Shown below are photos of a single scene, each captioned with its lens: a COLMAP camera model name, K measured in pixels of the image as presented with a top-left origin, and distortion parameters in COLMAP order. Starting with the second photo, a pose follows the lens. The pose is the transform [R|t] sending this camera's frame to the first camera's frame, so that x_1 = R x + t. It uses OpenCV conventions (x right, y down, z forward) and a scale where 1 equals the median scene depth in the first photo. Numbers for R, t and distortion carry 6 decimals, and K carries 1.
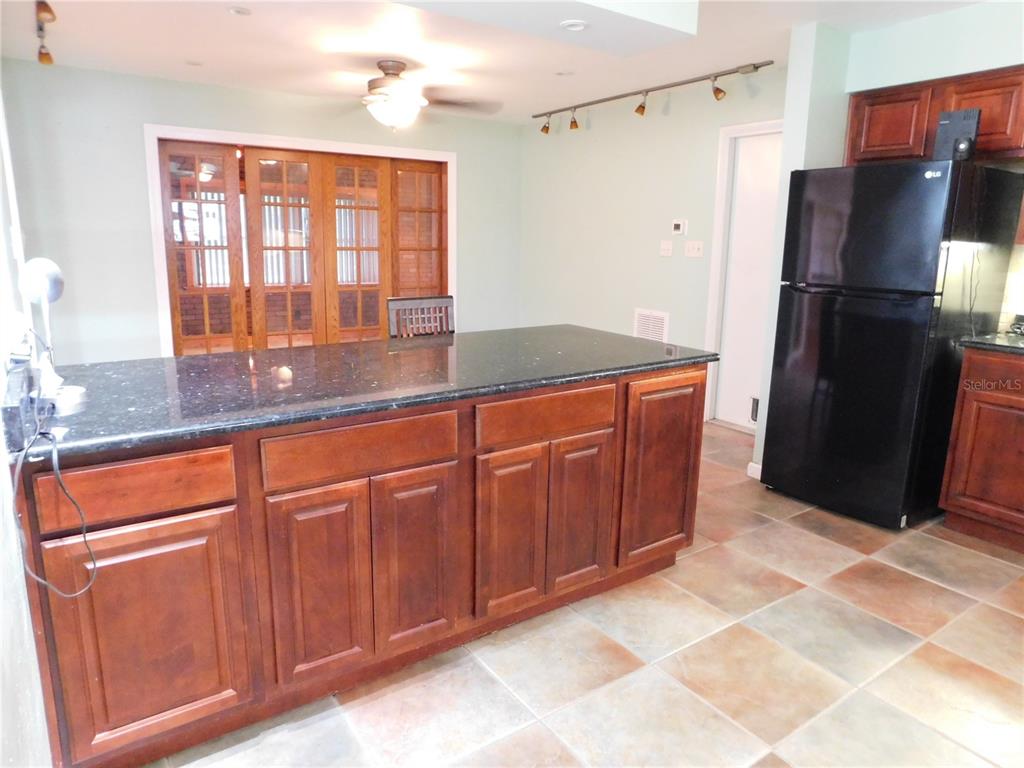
lens RADIAL K [[674.9, 0, 512.7], [0, 674.9, 384.7], [0, 0, 1]] dist [-0.064969, 0.052169]
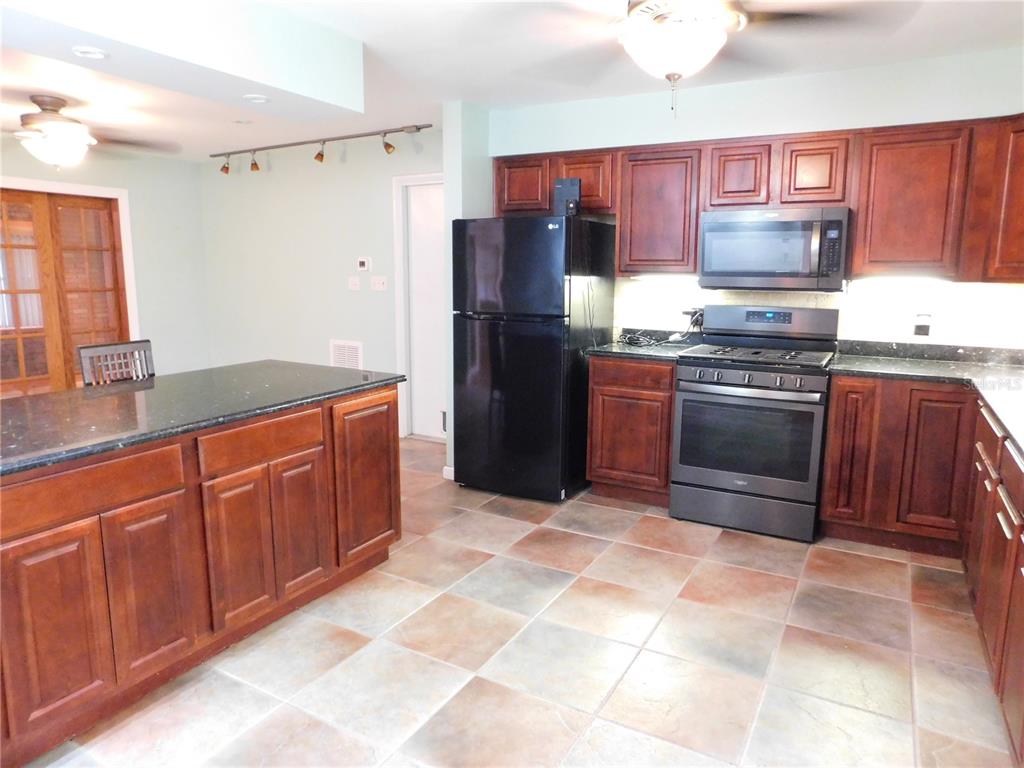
lens RADIAL K [[674.9, 0, 521.4], [0, 674.9, 384.2], [0, 0, 1]] dist [-0.064969, 0.052169]
pose [[0.895203, -0.084739, 0.437528, -0.032487], [0.102430, 0.994596, -0.016946, 0.010116], [-0.433728, 0.059986, 0.899045, -0.152726]]
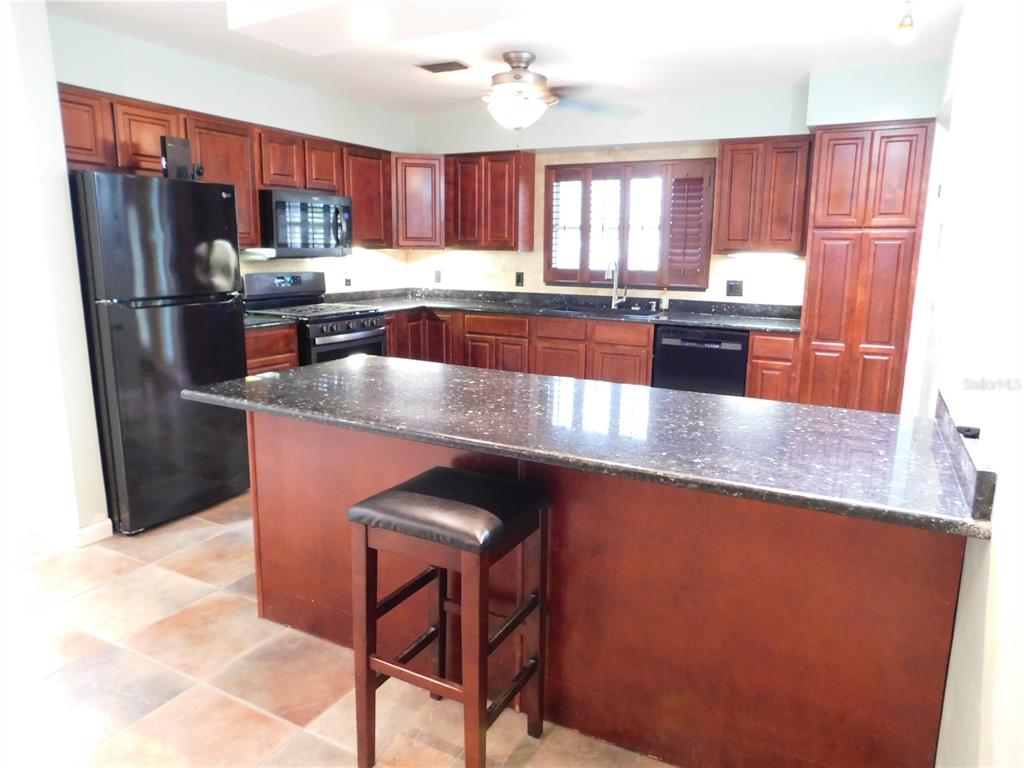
lens RADIAL K [[674.9, 0, 506.5], [0, 674.9, 377.5], [0, 0, 1]] dist [-0.064969, 0.052169]
pose [[-0.458174, -0.185061, 0.869384, -0.716021], [0.172358, 0.941025, 0.291145, -0.269863], [-0.871992, 0.283240, -0.399256, 1.144094]]
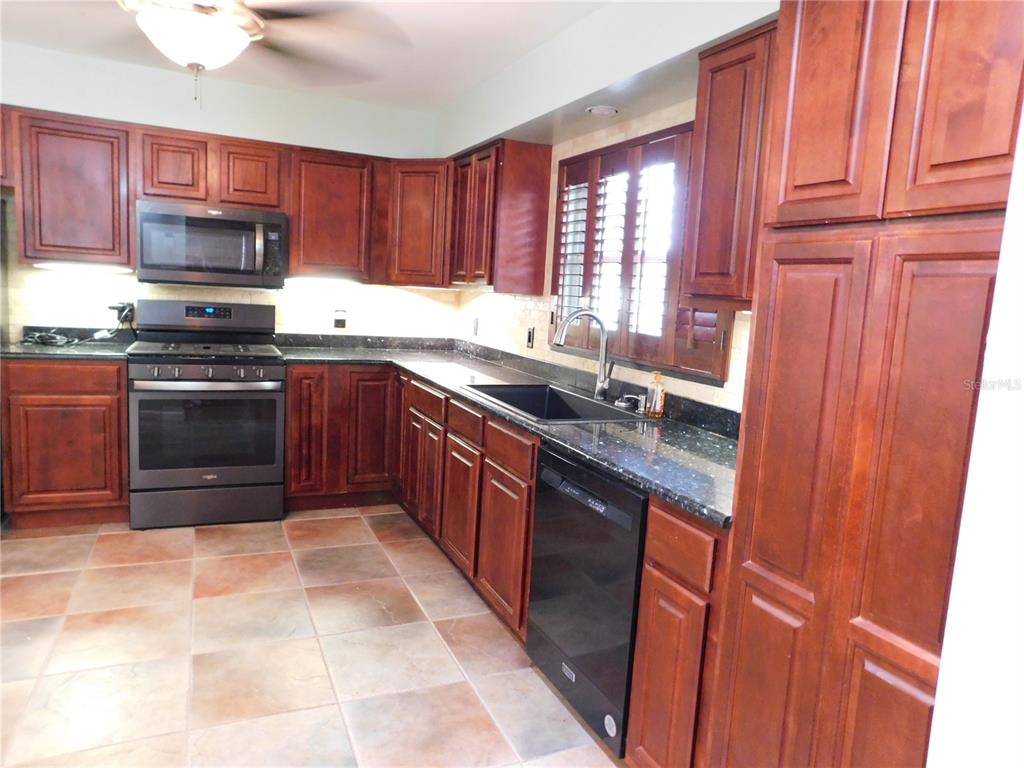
lens RADIAL K [[674.9, 0, 520.3], [0, 674.9, 383.2], [0, 0, 1]] dist [-0.064969, 0.052169]
pose [[0.175810, -0.135281, 0.975084, -0.227212], [0.150816, 0.982521, 0.109120, -0.007491], [-0.972803, 0.127874, 0.193140, -0.022214]]
